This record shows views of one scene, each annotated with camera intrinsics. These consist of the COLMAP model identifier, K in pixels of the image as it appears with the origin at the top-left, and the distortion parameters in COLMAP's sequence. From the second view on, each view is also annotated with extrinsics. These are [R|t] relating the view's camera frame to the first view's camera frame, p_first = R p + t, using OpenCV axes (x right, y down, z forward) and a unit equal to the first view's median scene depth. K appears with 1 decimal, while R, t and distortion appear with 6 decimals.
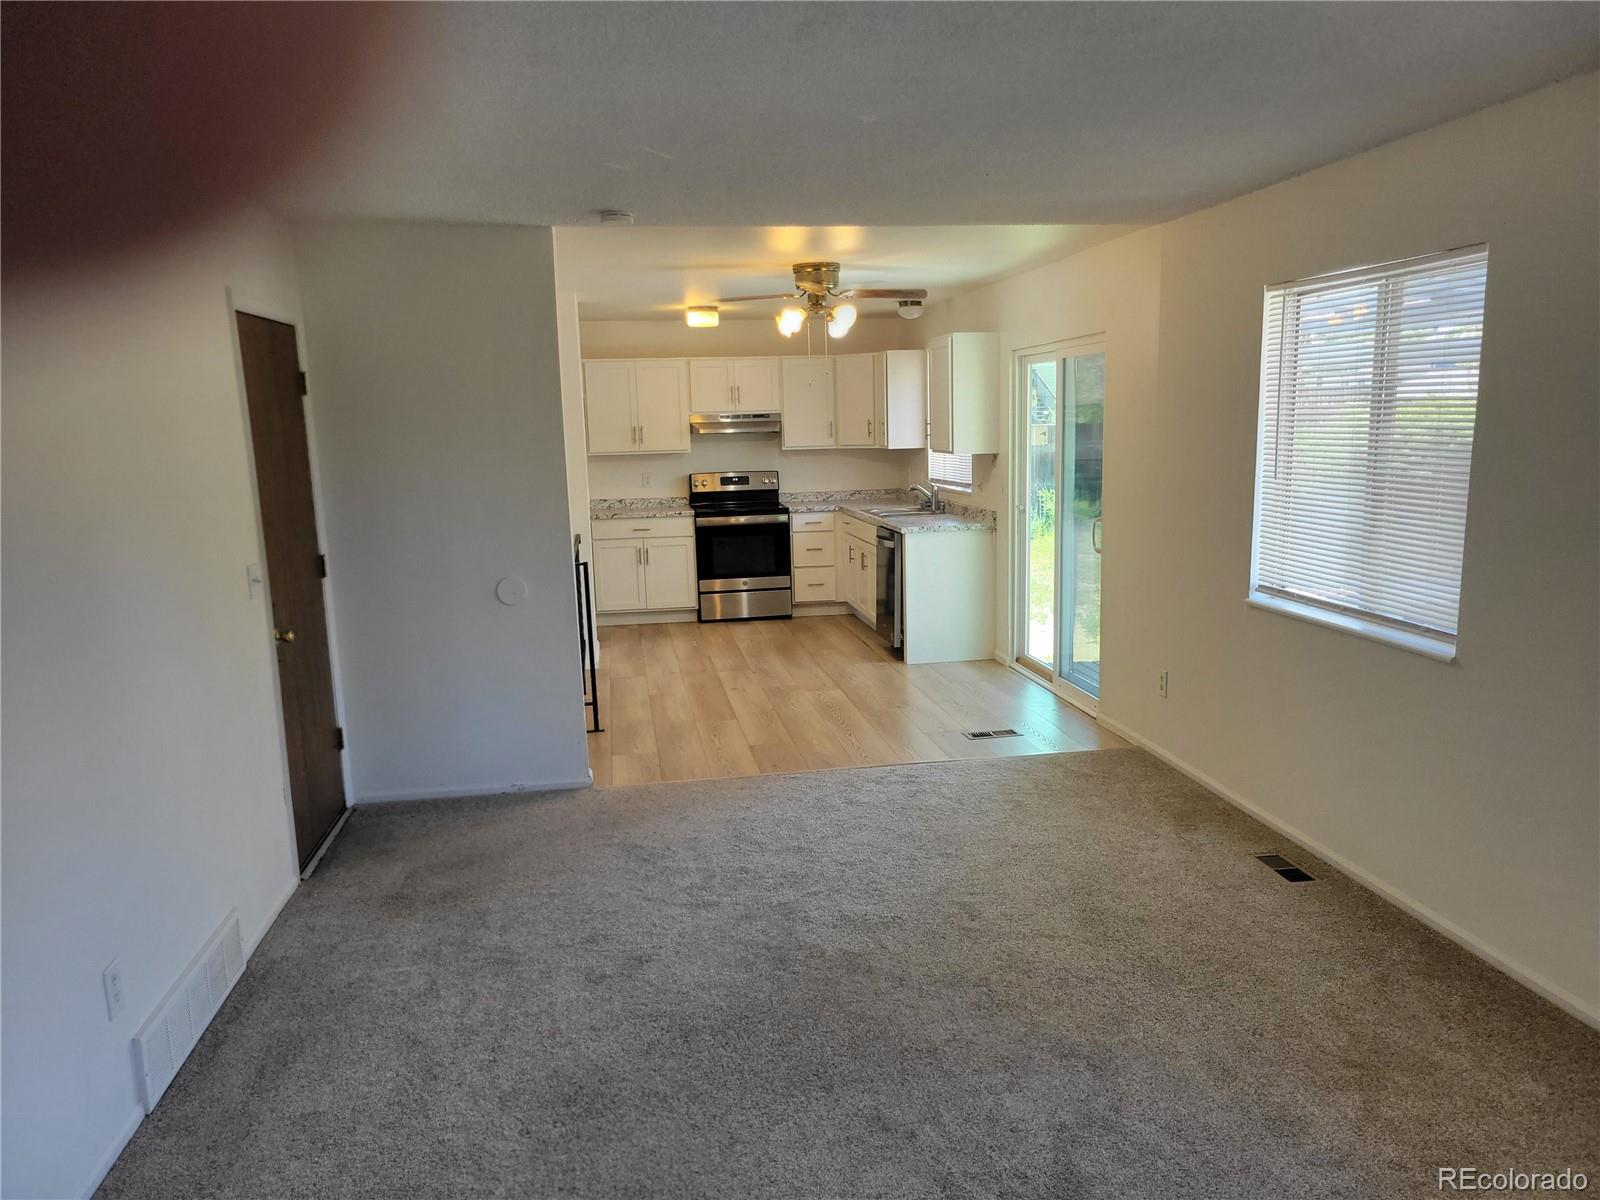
lens RADIAL K [[1184.6, 0, 804.5], [0, 1184.6, 604.4], [0, 0, 1]] dist [0.034741, -0.007824]
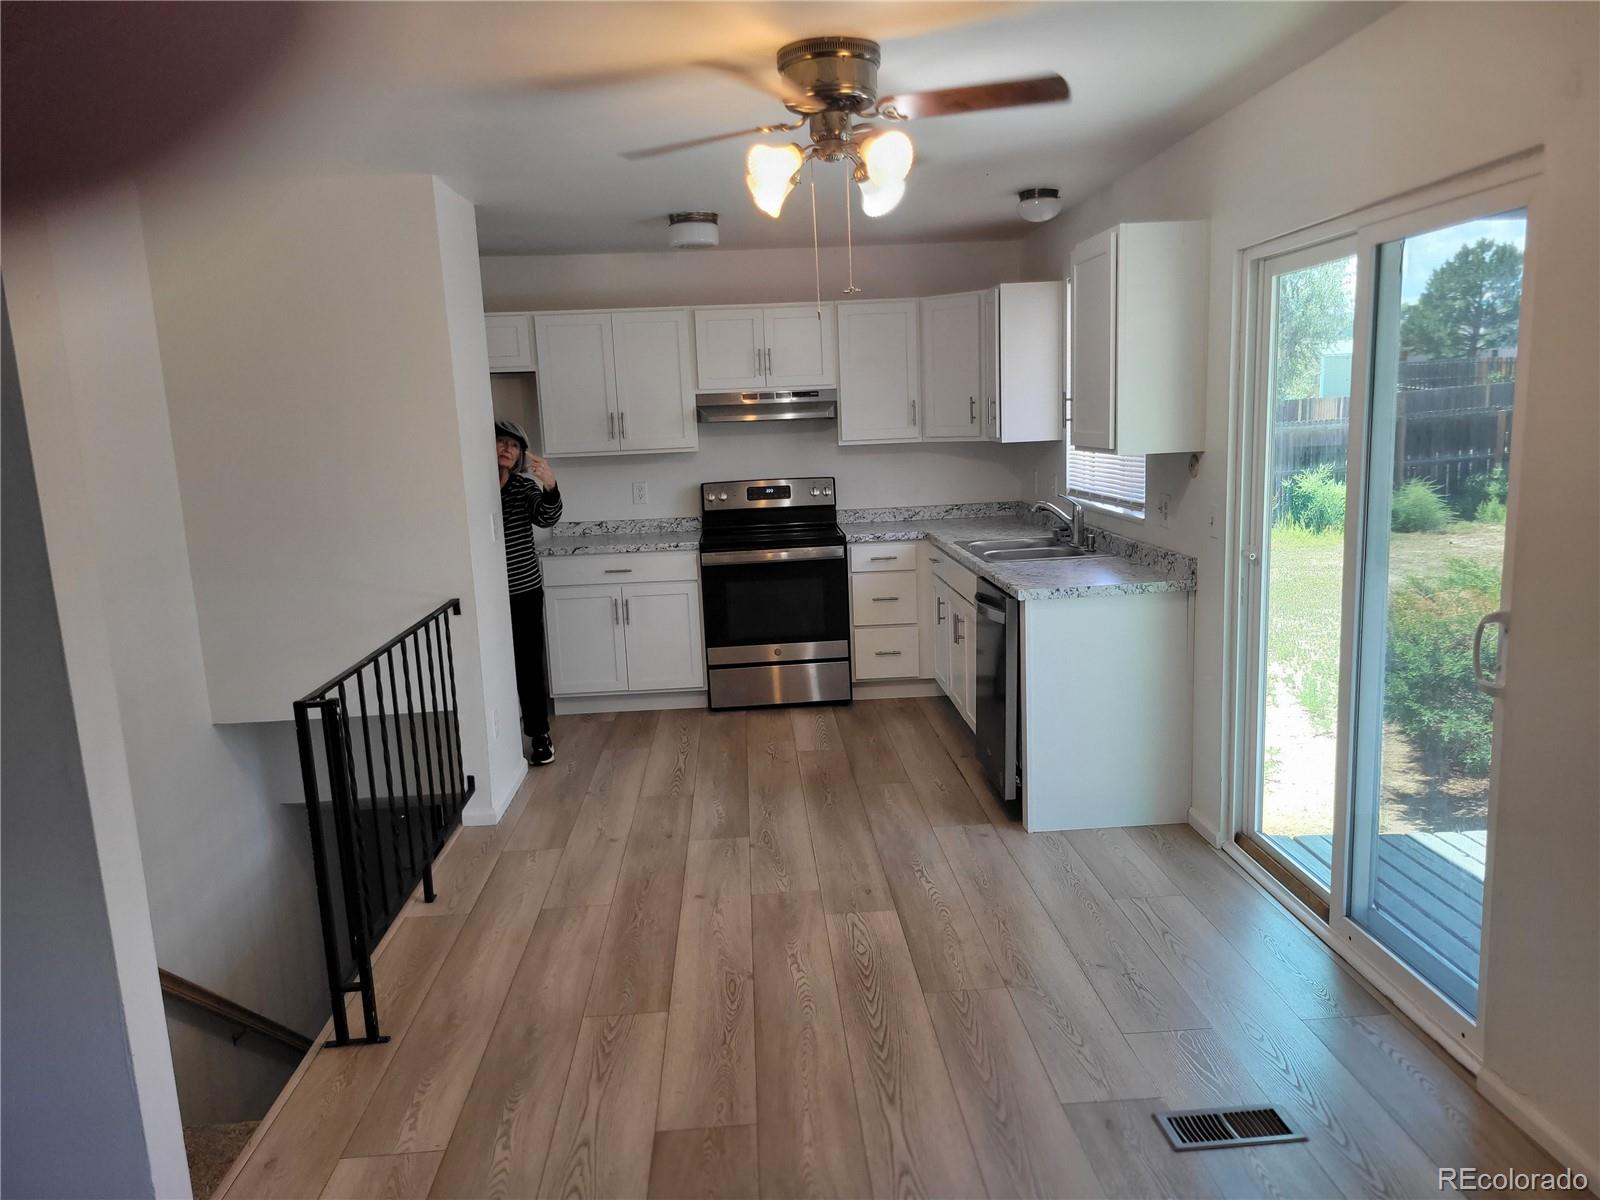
lens RADIAL K [[1184.6, 0, 798.6], [0, 1184.6, 610.6], [0, 0, 1]] dist [0.034741, -0.007824]
pose [[0.993836, 0.004536, -0.110766, 0.038190], [-0.002912, 0.999886, 0.014827, -0.057490], [0.110821, -0.014413, 0.993736, 0.406207]]
